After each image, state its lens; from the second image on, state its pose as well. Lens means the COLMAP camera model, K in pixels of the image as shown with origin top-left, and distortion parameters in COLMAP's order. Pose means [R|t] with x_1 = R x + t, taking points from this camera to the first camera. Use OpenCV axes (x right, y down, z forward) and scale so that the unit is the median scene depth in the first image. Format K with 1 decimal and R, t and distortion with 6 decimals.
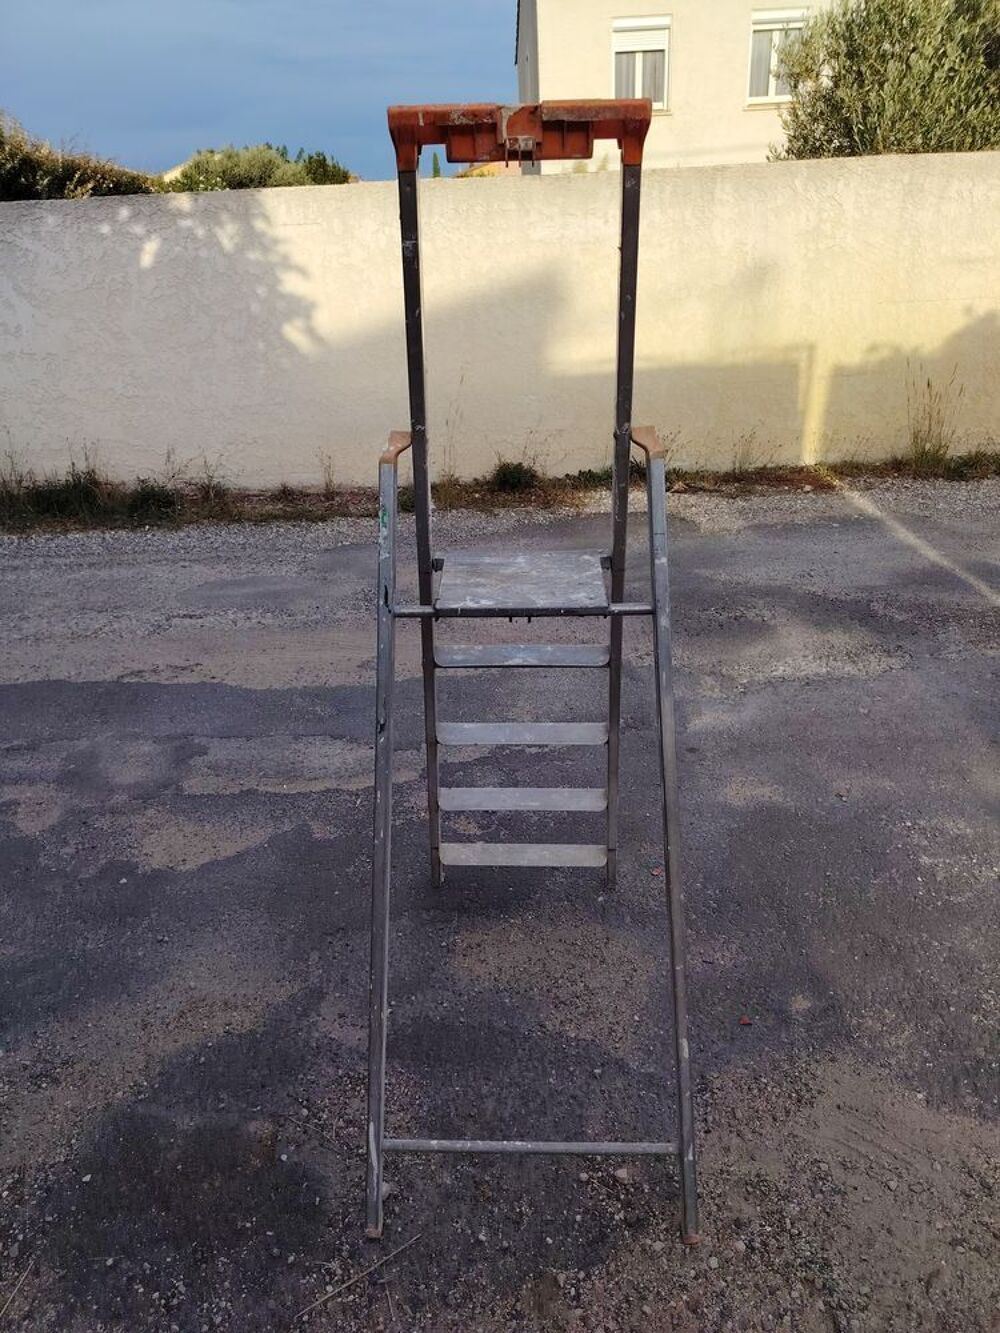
lens RADIAL K [[935.2, 0, 496.1], [0, 935.2, 670.0], [0, 0, 1]] dist [0.037126, -0.031253]
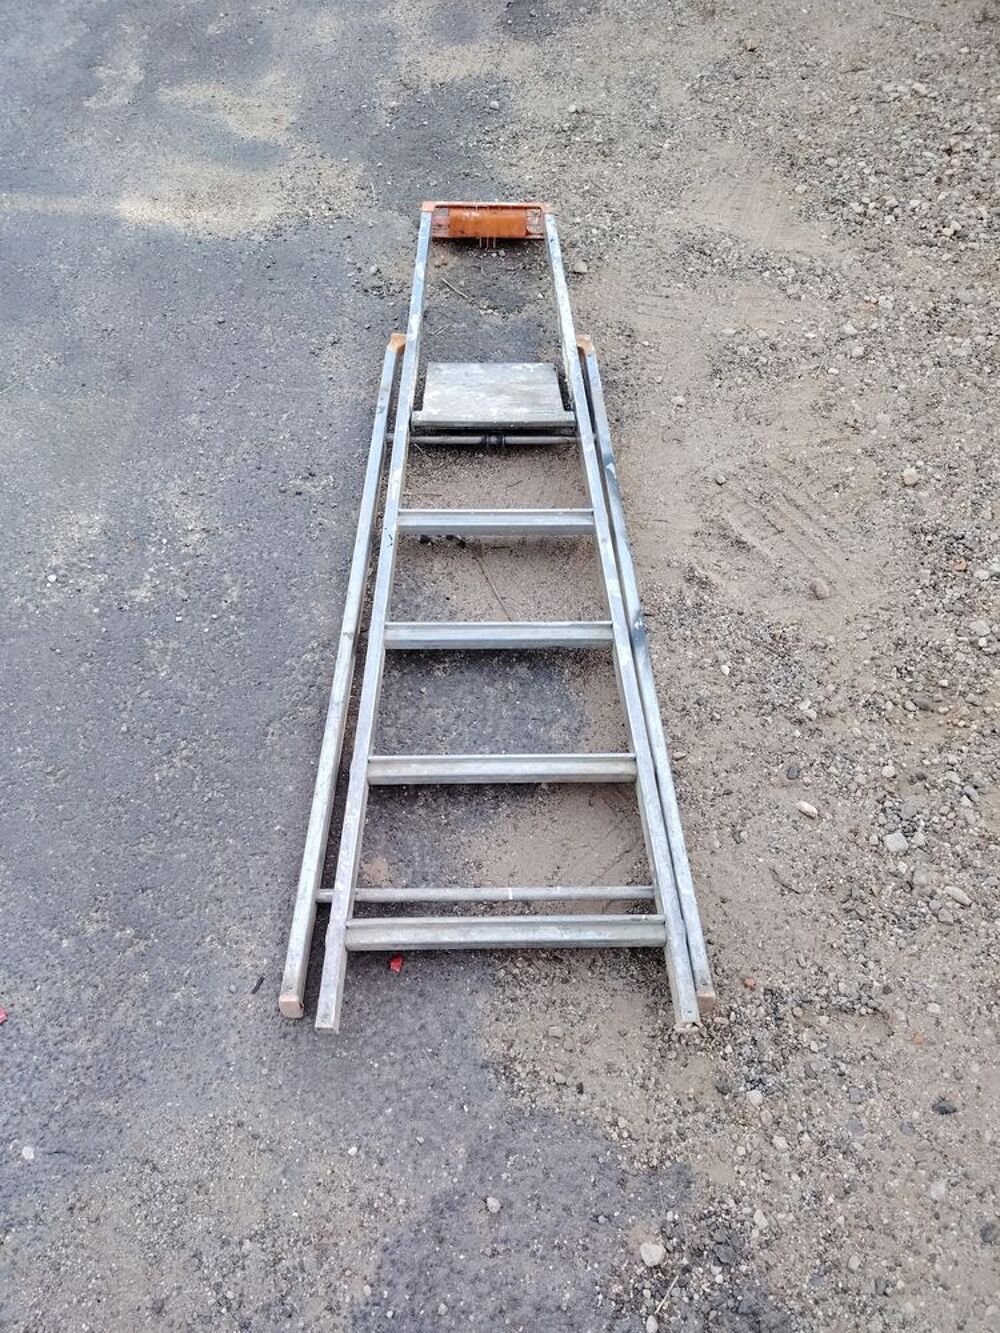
lens RADIAL K [[935.2, 0, 497.3], [0, 935.2, 675.4], [0, 0, 1]] dist [0.037126, -0.031253]
pose [[0.086556, -0.810765, 0.578936, 0.039230], [0.424028, 0.555834, 0.715017, -0.107763], [-0.901503, 0.183596, 0.391898, 0.426430]]
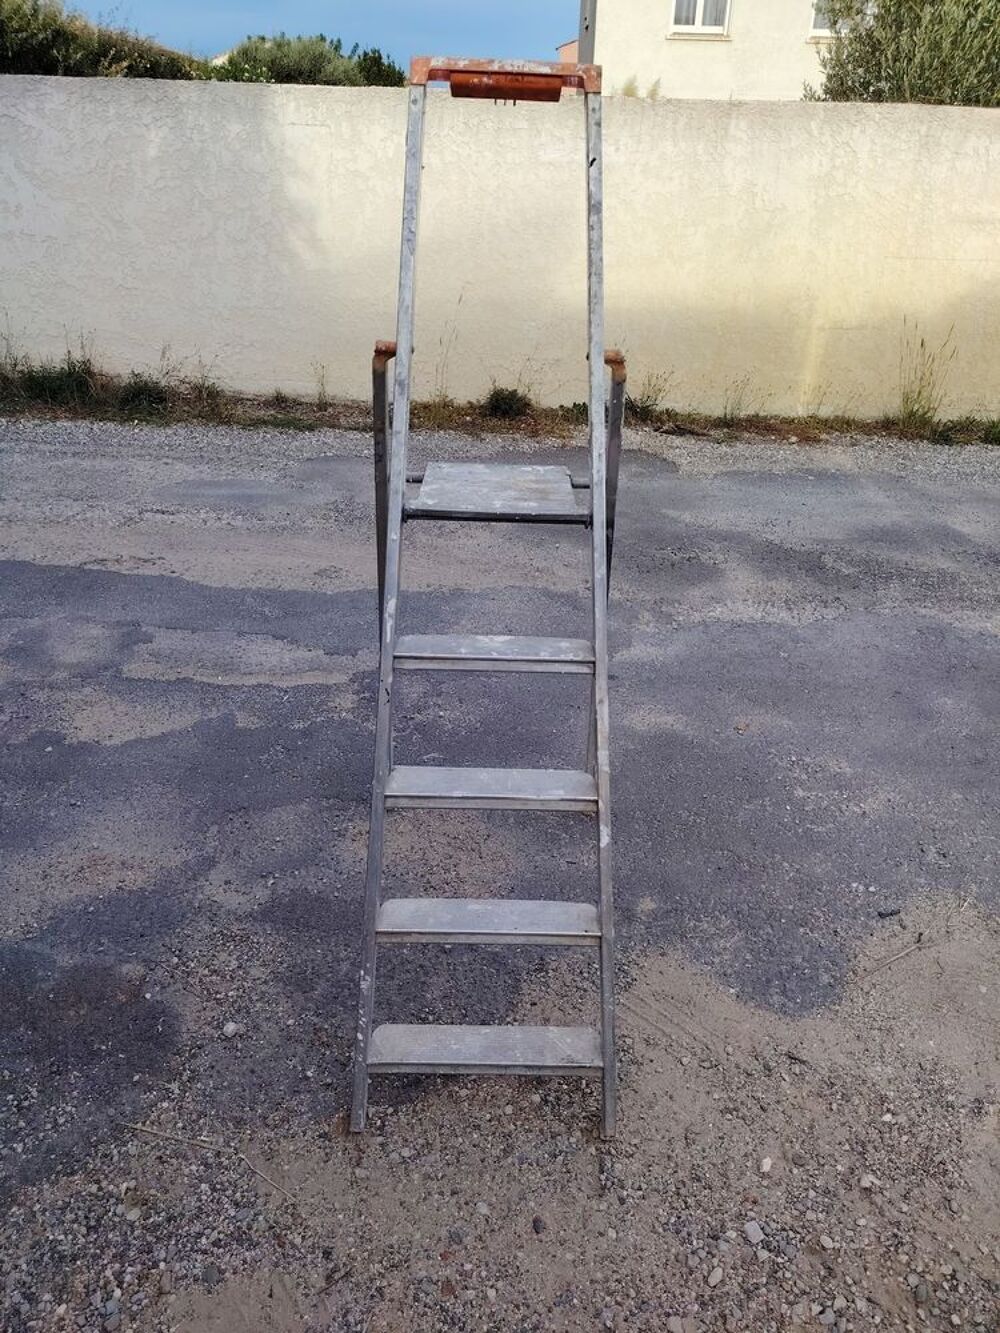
lens RADIAL K [[935.2, 0, 516.8], [0, 935.2, 666.1], [0, 0, 1]] dist [0.037126, -0.031253]
pose [[0.996396, 0.084680, 0.004850, 0.096178], [-0.084816, 0.994199, 0.066140, 0.013238], [0.000779, -0.066313, 0.997799, -0.043653]]
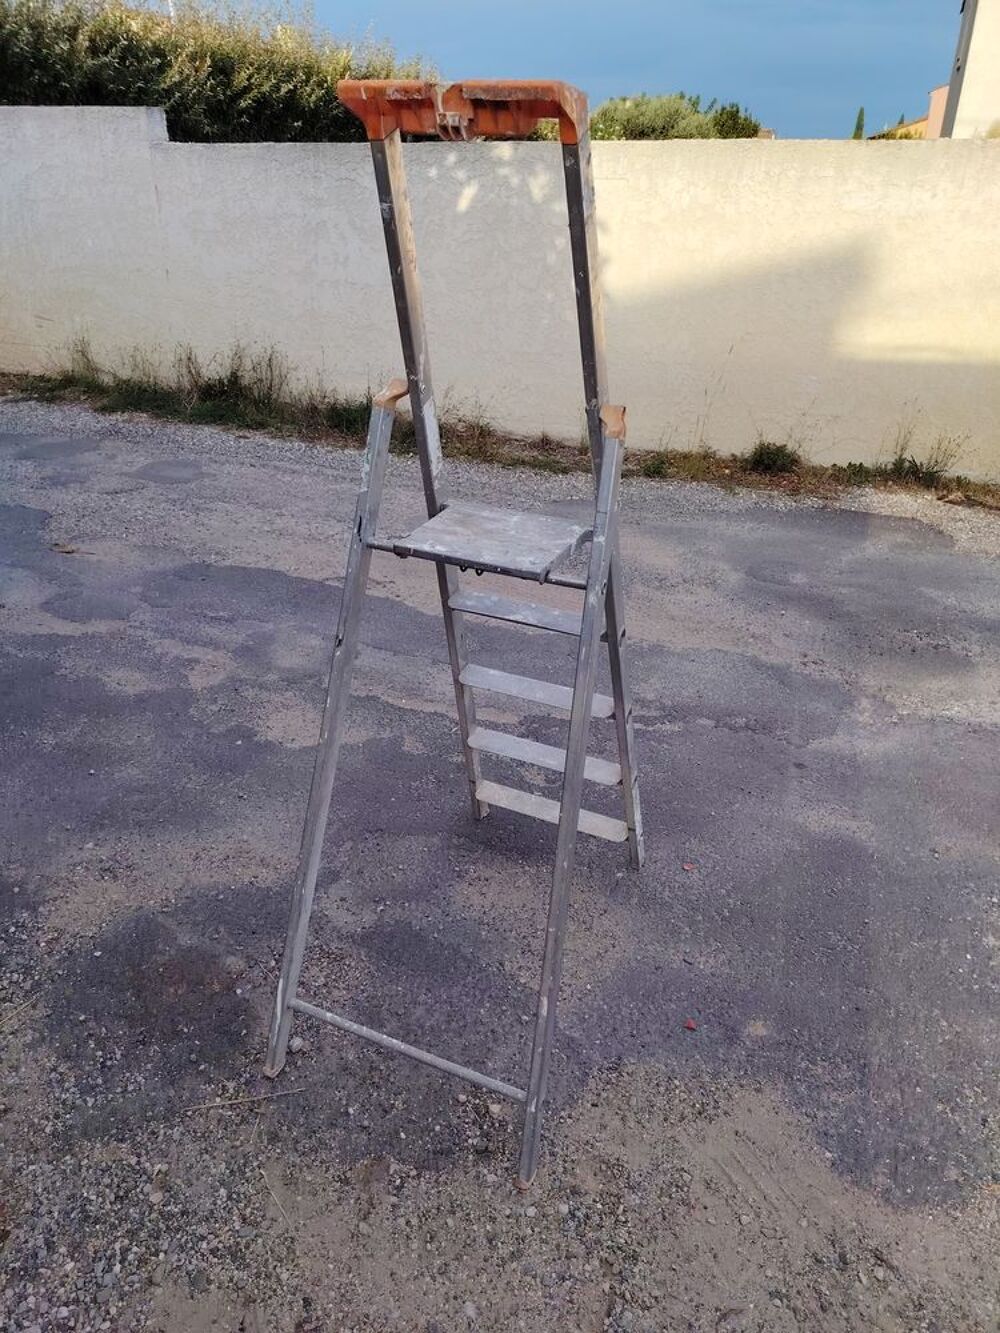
lens RADIAL K [[935.2, 0, 488.9], [0, 935.2, 669.4], [0, 0, 1]] dist [0.037126, -0.031253]
pose [[0.924000, 0.222780, -0.310793, 0.191833], [-0.210336, 0.974865, 0.073458, -0.012711], [0.319347, -0.002504, 0.947635, -0.002052]]
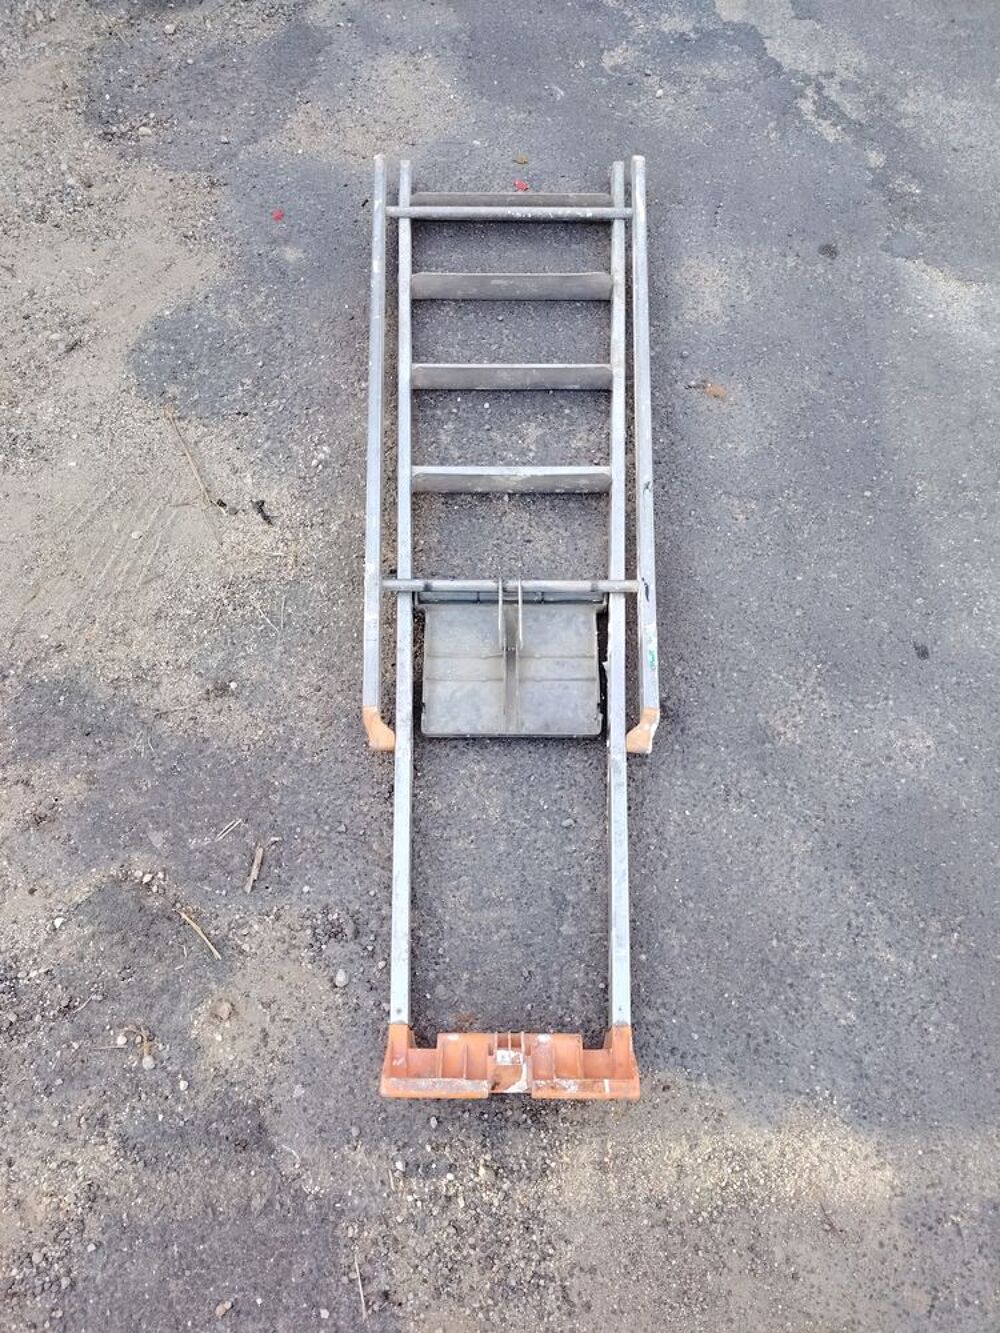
lens RADIAL K [[935.2, 0, 475.1], [0, 935.2, 651.6], [0, 0, 1]] dist [0.037126, -0.031253]
pose [[-0.021513, 0.884842, -0.465394, 0.747193], [-0.408512, 0.417089, 0.811884, -0.219304], [0.912500, 0.207584, 0.352496, 0.612336]]
